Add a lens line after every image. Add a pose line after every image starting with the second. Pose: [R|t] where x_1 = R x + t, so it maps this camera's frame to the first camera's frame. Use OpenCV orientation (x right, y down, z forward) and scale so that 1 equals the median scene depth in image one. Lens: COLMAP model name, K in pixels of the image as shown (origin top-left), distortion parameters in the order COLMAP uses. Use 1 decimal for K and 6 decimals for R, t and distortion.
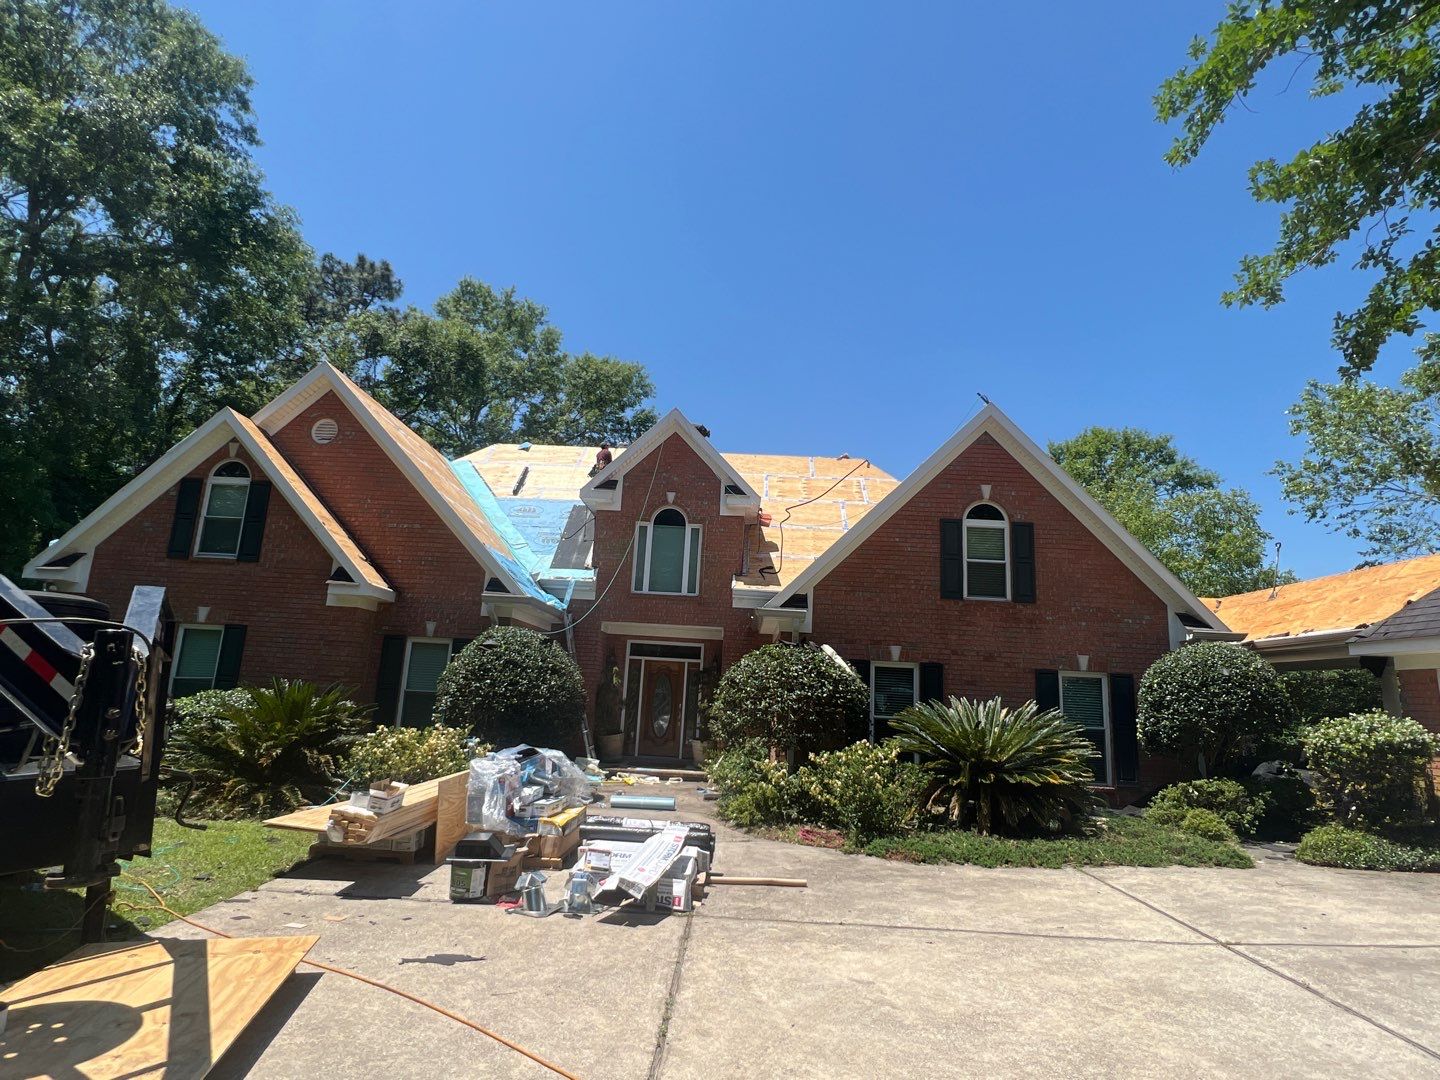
lens RADIAL K [[750.2, 0, 720.0], [0, 750.2, 540.0], [0, 0, 1]] dist [-0.004152, -0.000685]
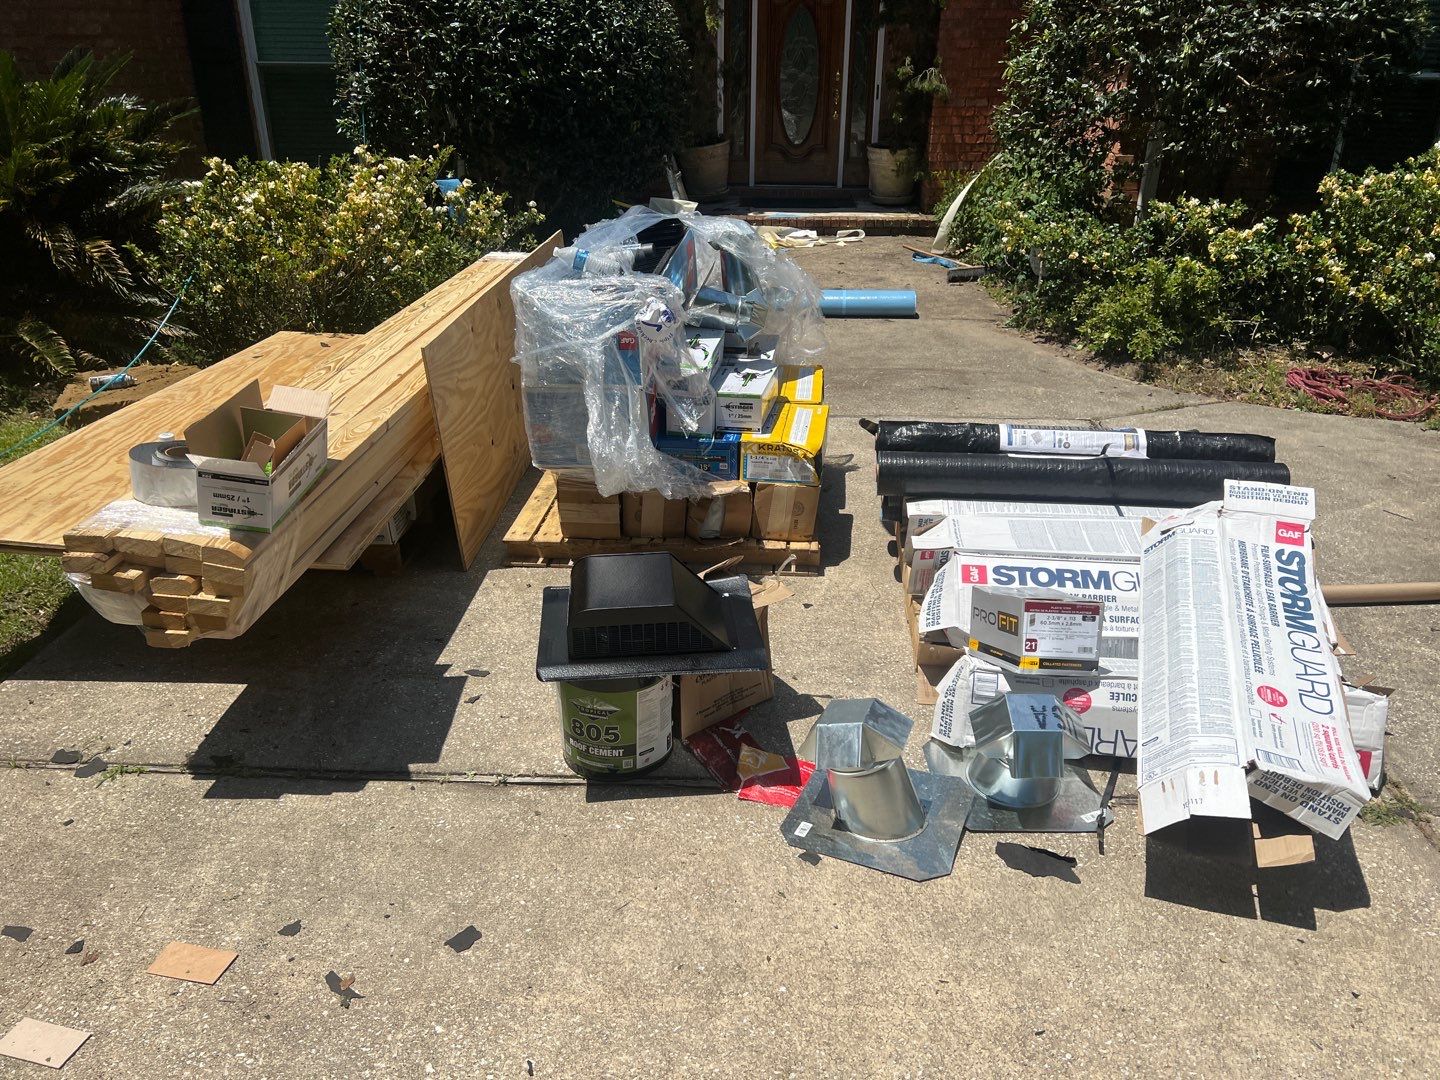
lens RADIAL K [[1097.9, 0, 720.0], [0, 1097.9, 540.0], [0, 0, 1]] dist [0.031078, -0.031769]
pose [[0.998389, -0.028211, -0.049222, -0.129527], [0.051353, 0.818171, 0.572677, 0.073353], [0.024116, -0.574282, 0.818302, 0.325434]]
